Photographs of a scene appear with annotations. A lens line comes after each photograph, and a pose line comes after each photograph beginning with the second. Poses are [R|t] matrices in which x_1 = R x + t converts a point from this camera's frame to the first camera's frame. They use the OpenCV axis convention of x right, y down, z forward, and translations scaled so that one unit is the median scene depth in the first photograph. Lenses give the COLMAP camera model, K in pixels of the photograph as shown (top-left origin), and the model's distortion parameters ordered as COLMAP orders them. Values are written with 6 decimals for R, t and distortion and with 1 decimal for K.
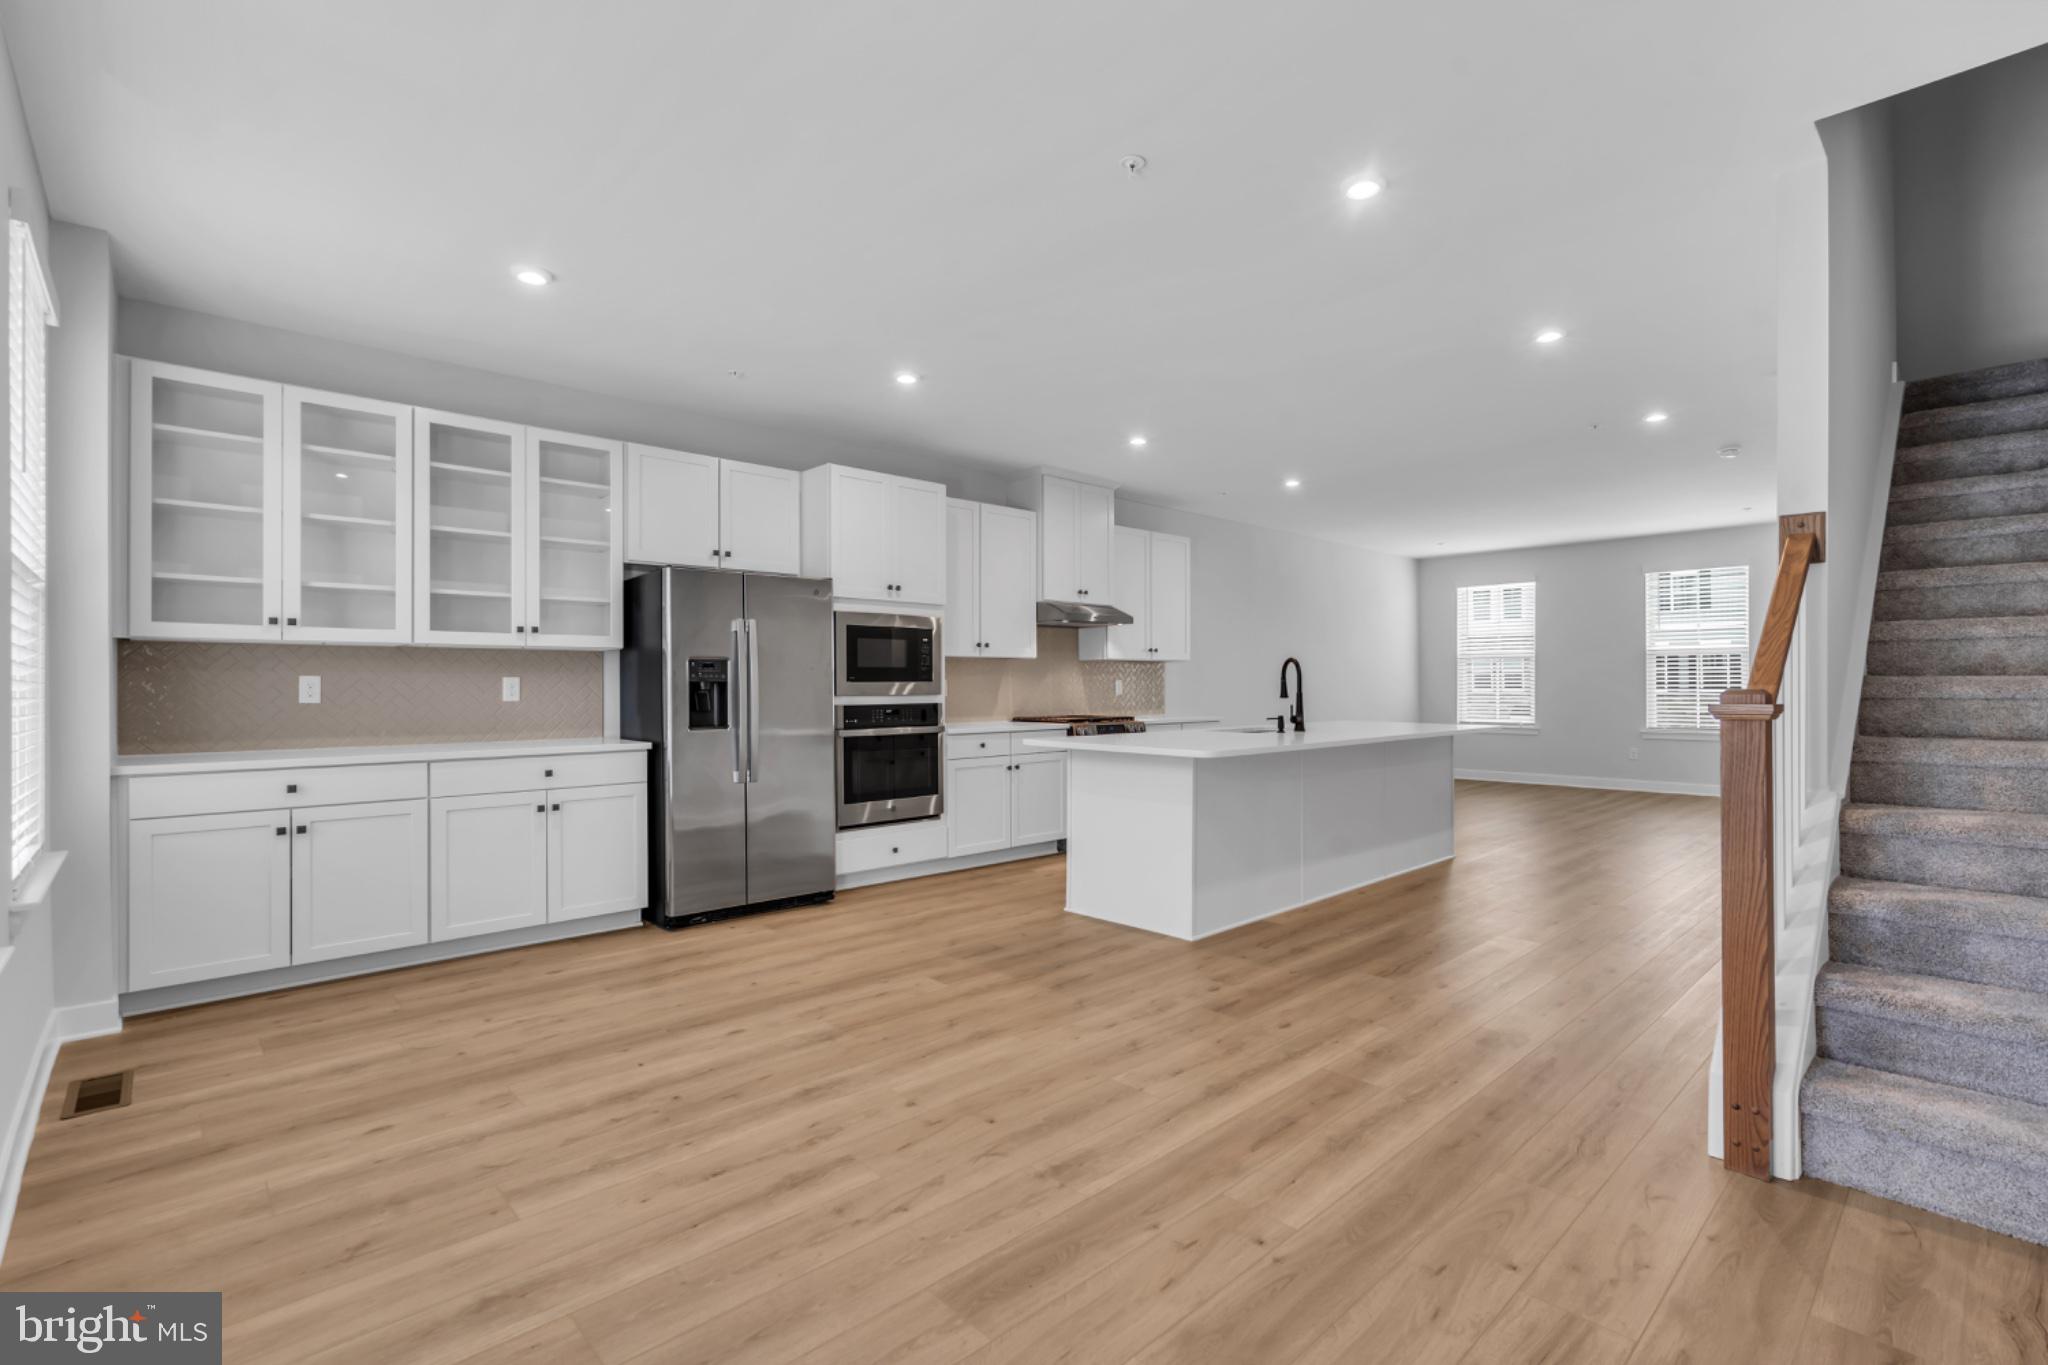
lens RADIAL K [[928.9, 0, 1030.8], [0, 928.9, 684.8], [0, 0, 1]] dist [-0.003614, 0.001320]
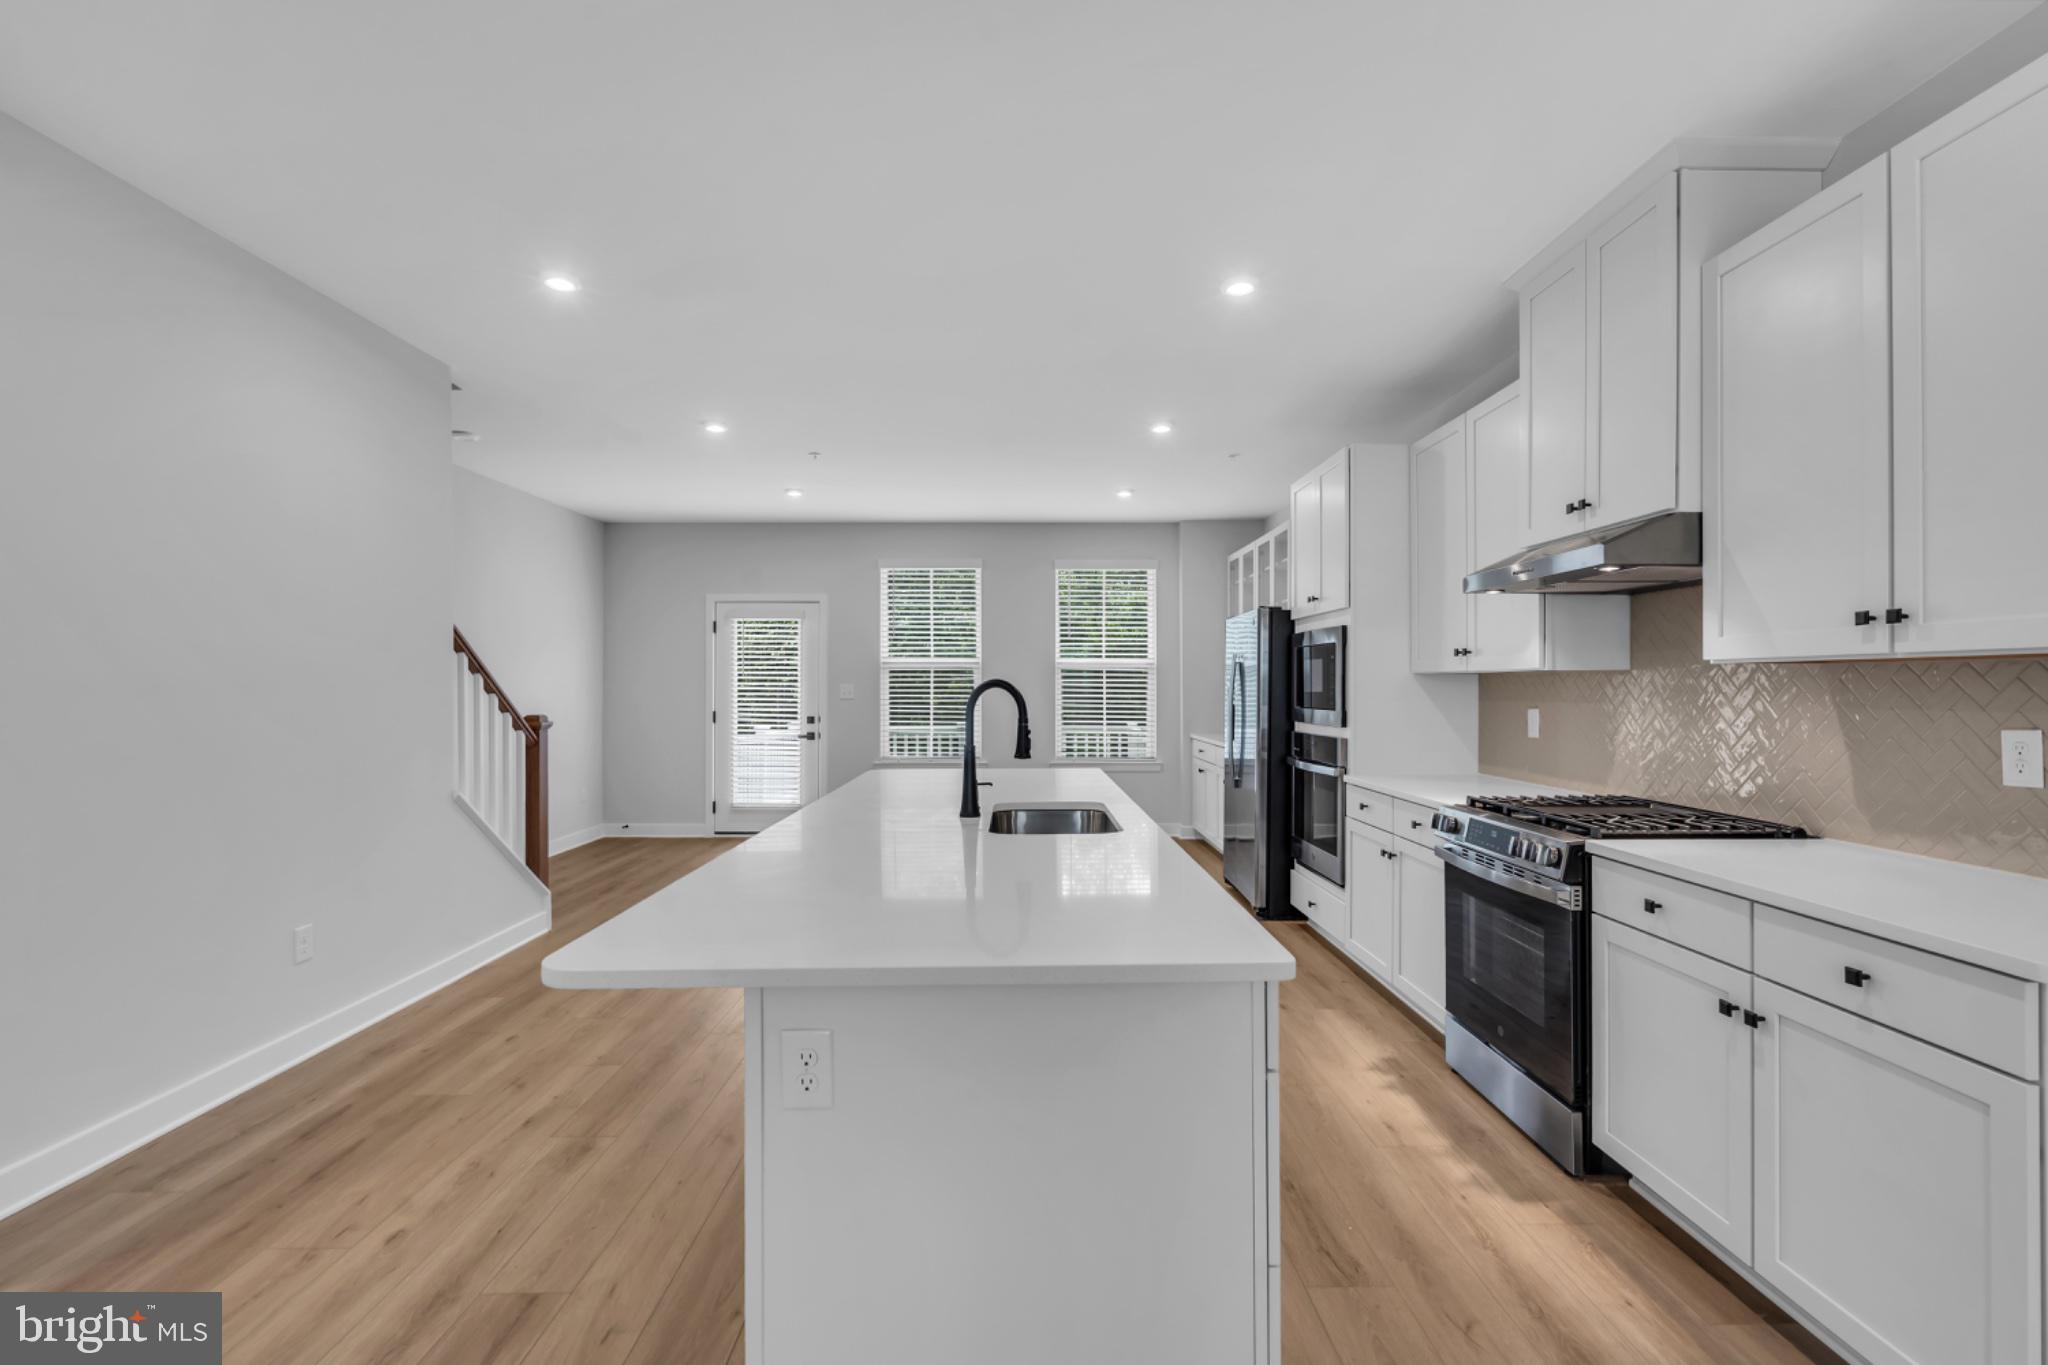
lens RADIAL K [[928.9, 0, 1027.1], [0, 928.9, 684.4], [0, 0, 1]] dist [-0.003614, 0.001320]
pose [[-0.677336, 0.004450, -0.735660, 1.318487], [0.005681, 0.999984, 0.000818, -0.055693], [0.735652, -0.003625, -0.677350, 2.752045]]
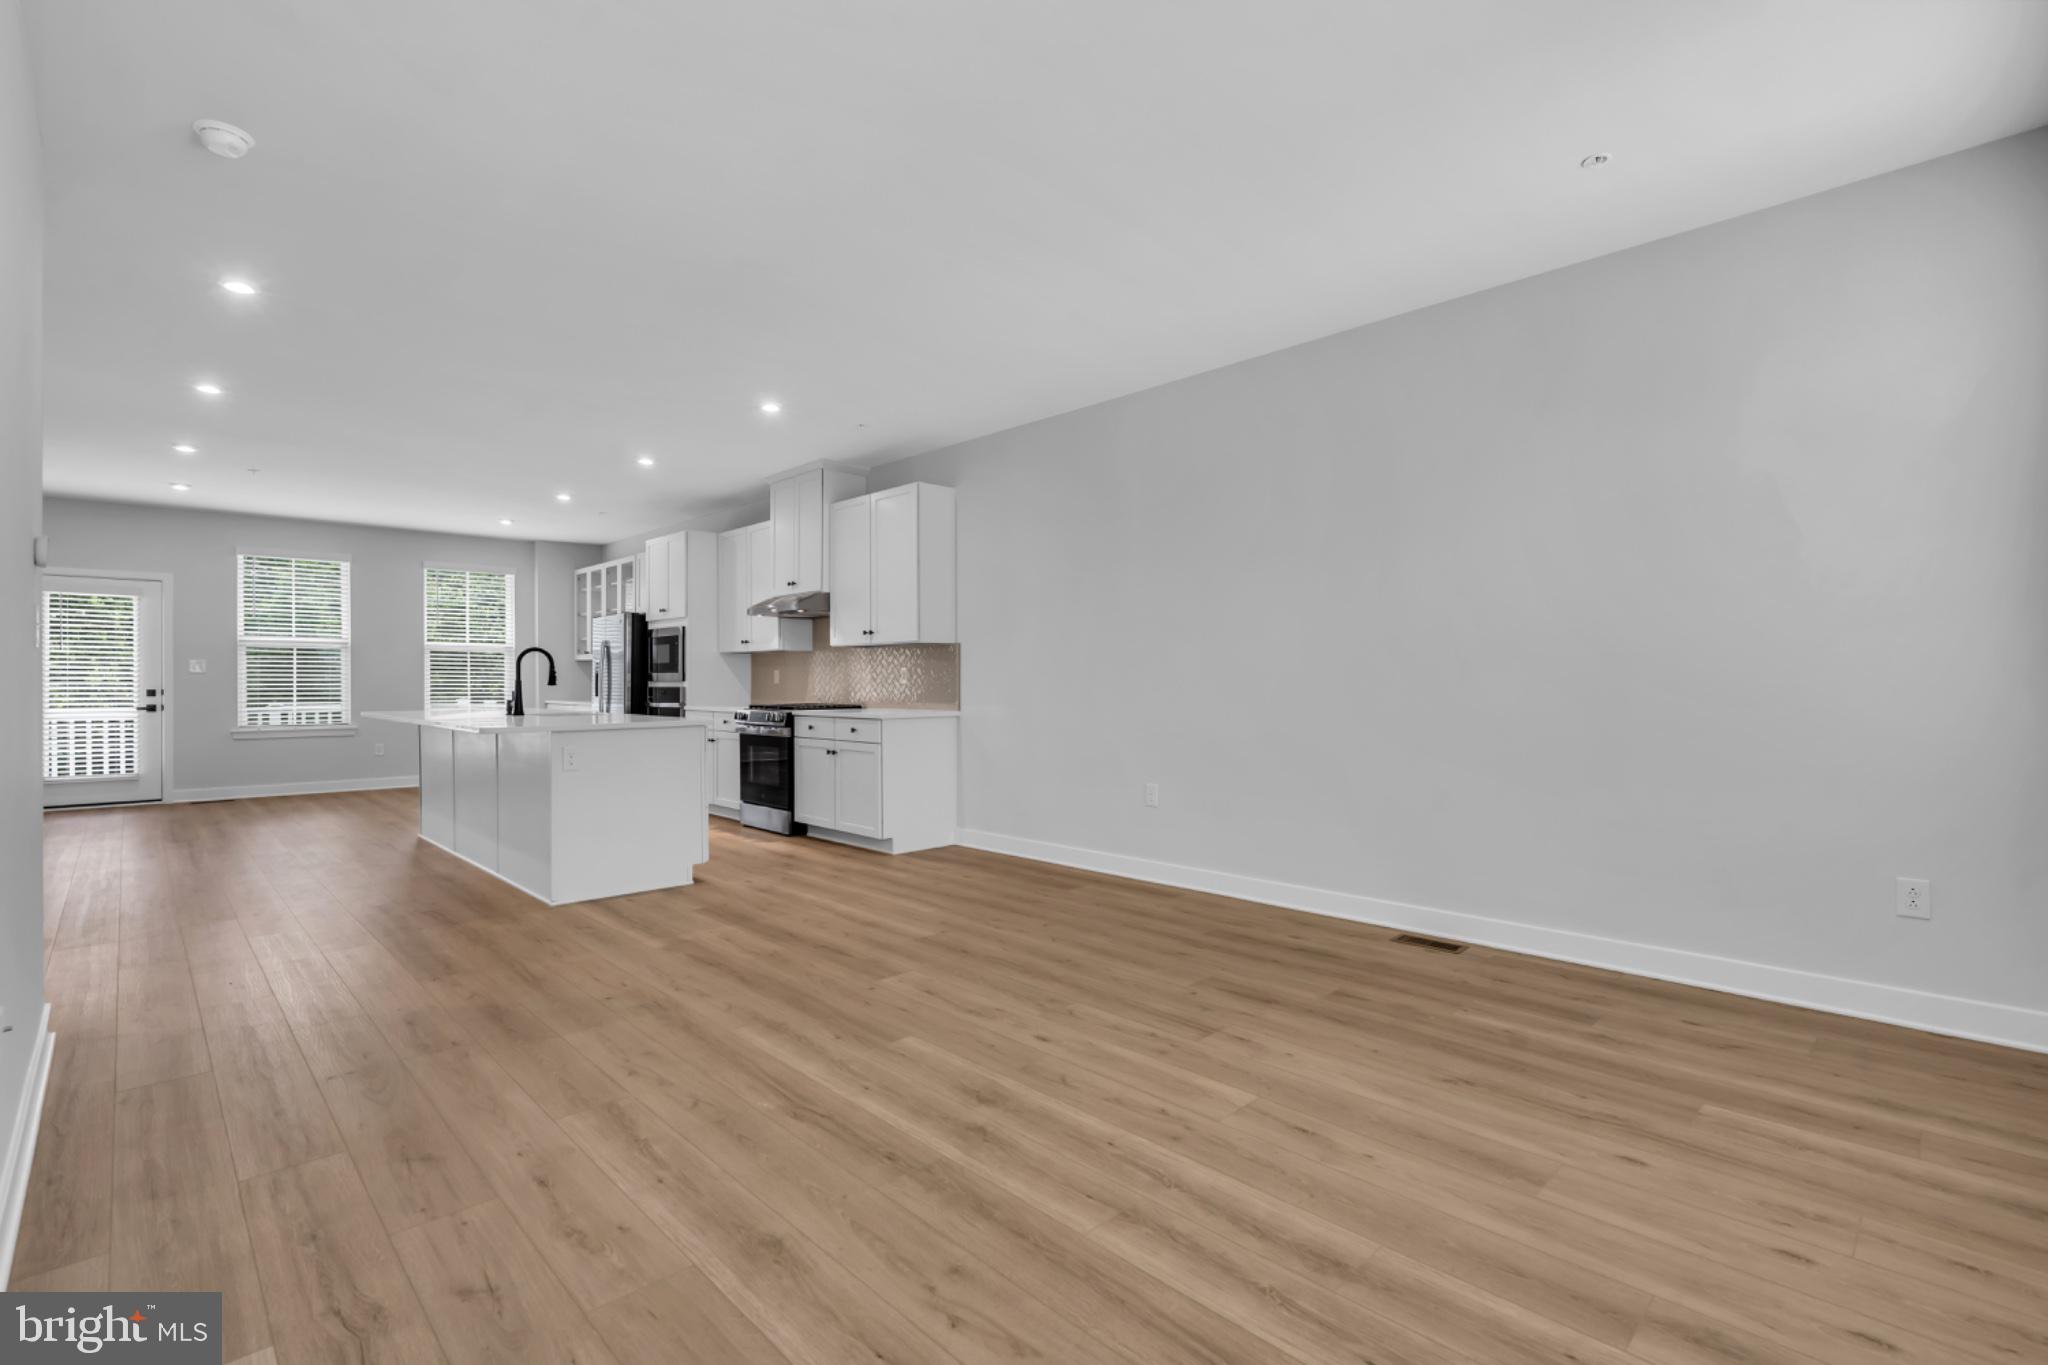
lens RADIAL K [[928.9, 0, 1027.4], [0, 928.9, 685.0], [0, 0, 1]] dist [-0.003614, 0.001320]
pose [[0.012037, 0.008572, -0.999891, 2.731747], [0.003027, 0.999958, 0.008609, 0.011670], [0.999923, -0.003130, 0.012010, 3.128393]]
